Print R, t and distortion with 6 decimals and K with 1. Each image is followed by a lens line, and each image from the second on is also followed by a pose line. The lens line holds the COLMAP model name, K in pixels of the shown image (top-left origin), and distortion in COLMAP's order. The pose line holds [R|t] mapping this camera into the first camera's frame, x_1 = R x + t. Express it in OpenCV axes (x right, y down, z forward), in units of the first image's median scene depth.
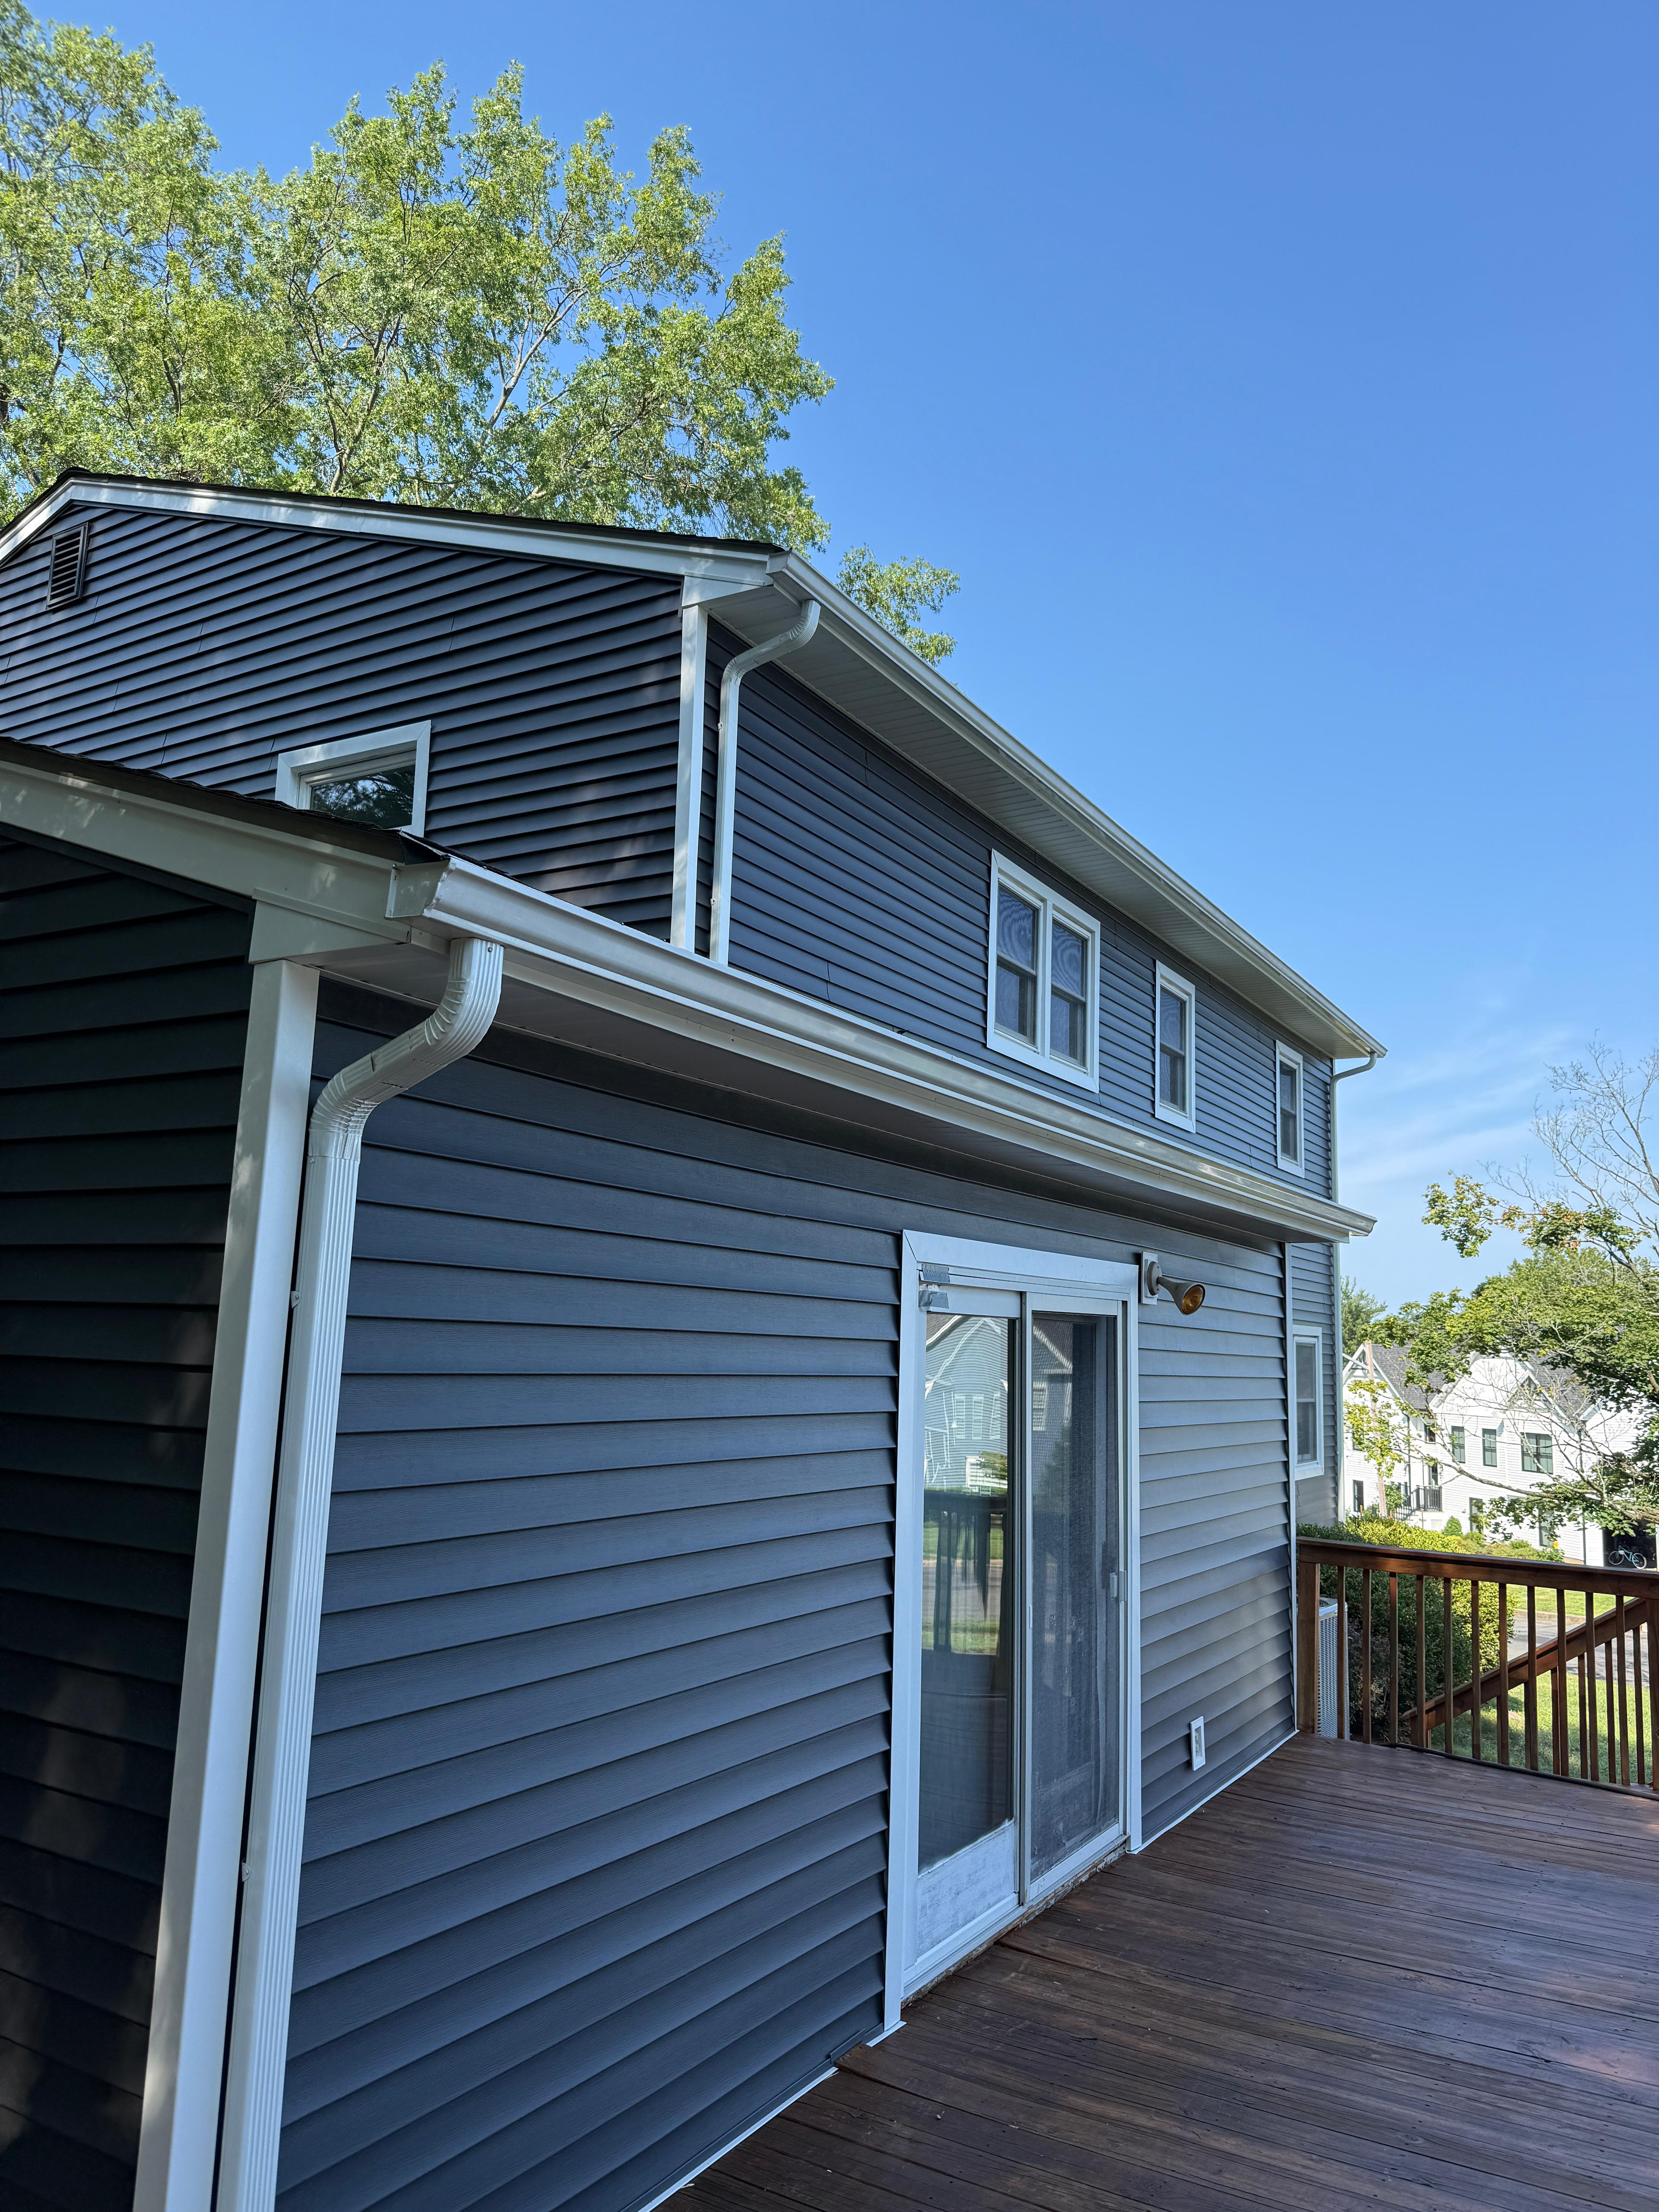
lens RADIAL K [[1518.2, 0, 833.9], [0, 1518.2, 1115.3], [0, 0, 1]] dist [0.008330, -0.006282]
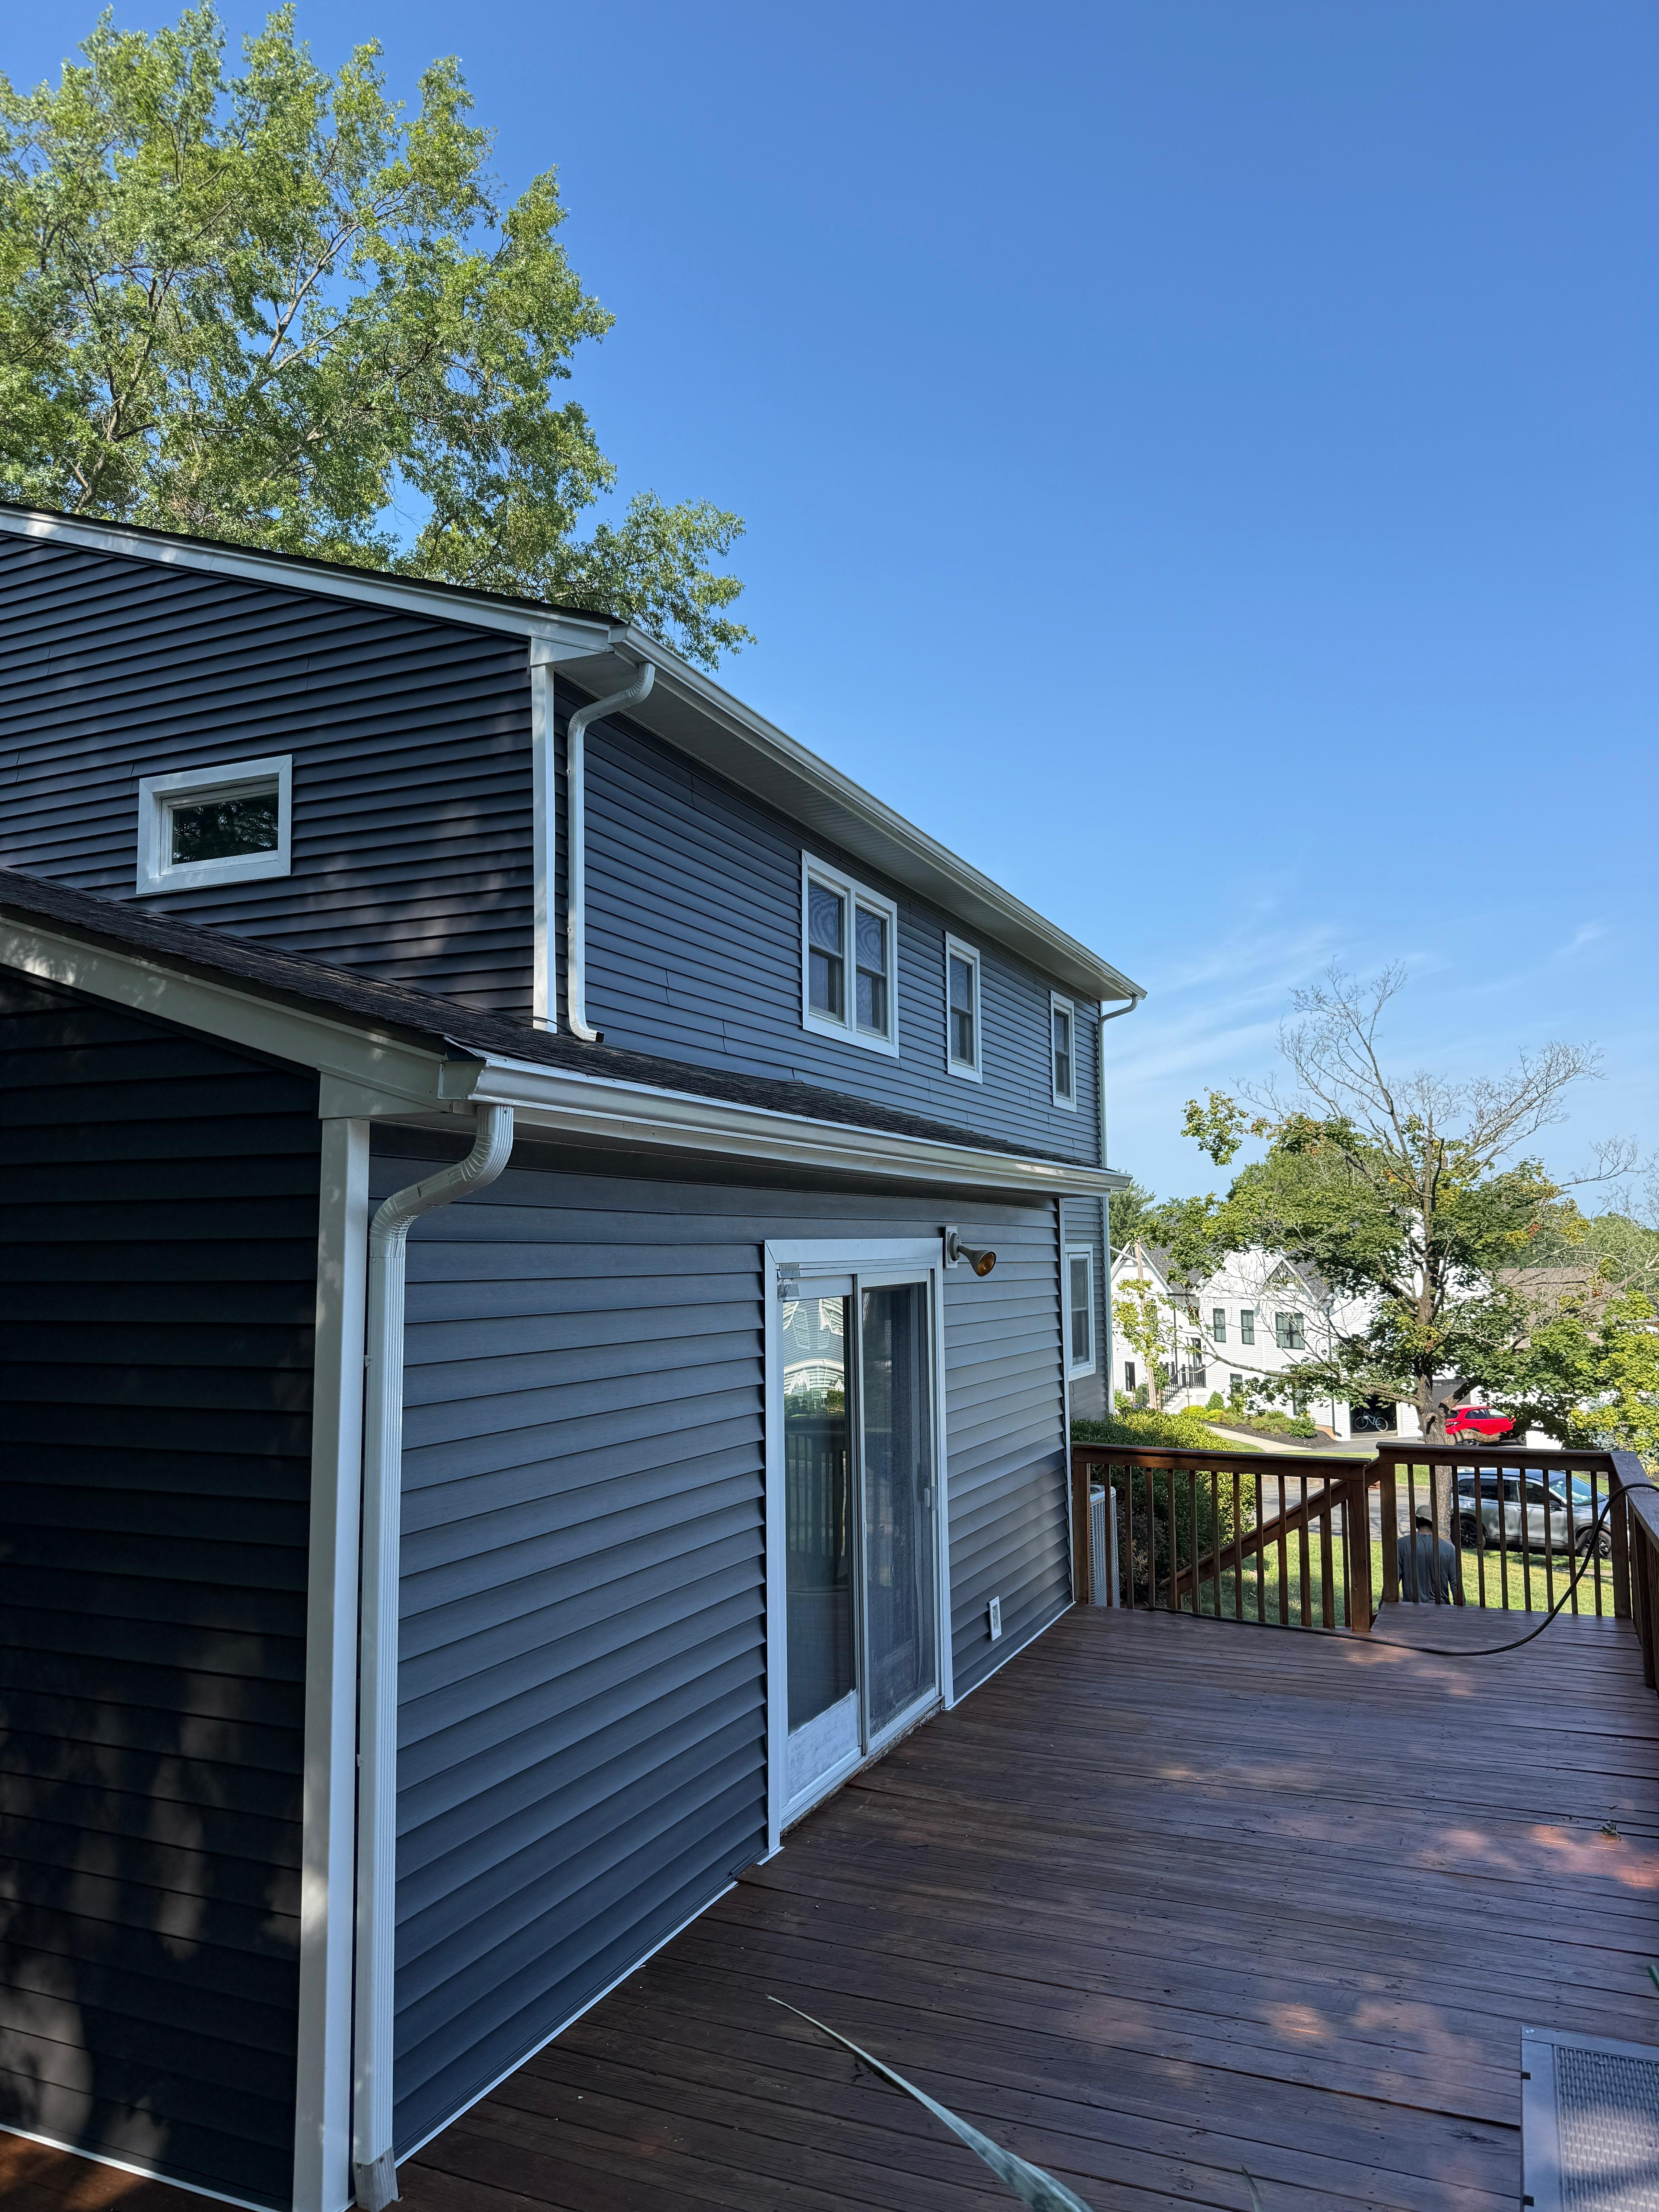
lens RADIAL K [[1544.9, 0, 797.5], [0, 1544.9, 1117.1], [0, 0, 1]] dist [0.084490, -0.148685]
pose [[0.992320, -0.032396, 0.119381, -0.053050], [0.023702, 0.997011, 0.073537, -0.082748], [-0.121407, -0.070143, 0.990121, -0.186603]]
